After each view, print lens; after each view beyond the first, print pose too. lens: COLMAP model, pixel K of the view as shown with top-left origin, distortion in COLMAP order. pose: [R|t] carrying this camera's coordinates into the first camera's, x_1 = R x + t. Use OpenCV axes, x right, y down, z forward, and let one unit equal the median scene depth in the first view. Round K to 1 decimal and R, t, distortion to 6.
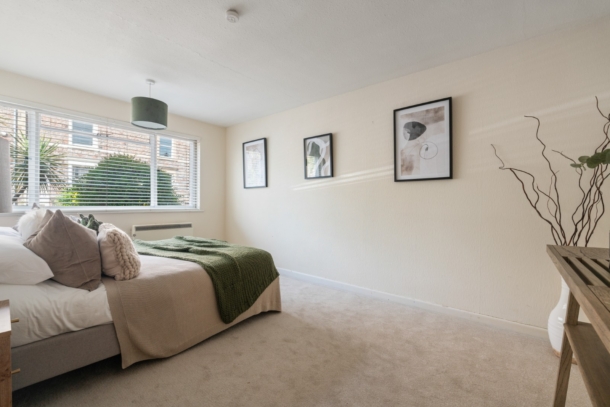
lens RADIAL K [[266.2, 0, 305.0], [0, 266.2, 203.5], [0, 0, 1]] dist [-0.002734, -0.000481]
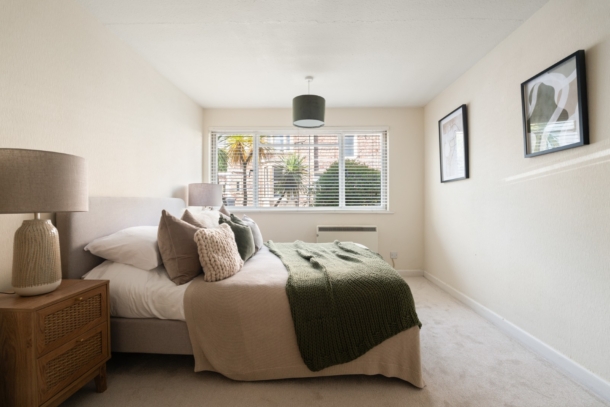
lens RADIAL K [[274.2, 0, 305.0], [0, 274.2, 203.5], [0, 0, 1]] dist [-0.009574, 0.000160]
pose [[0.615124, -0.007167, -0.788397, 0.186476], [0.004610, 0.999974, -0.005493, 0.002854], [0.788417, -0.000256, 0.615142, 0.353542]]
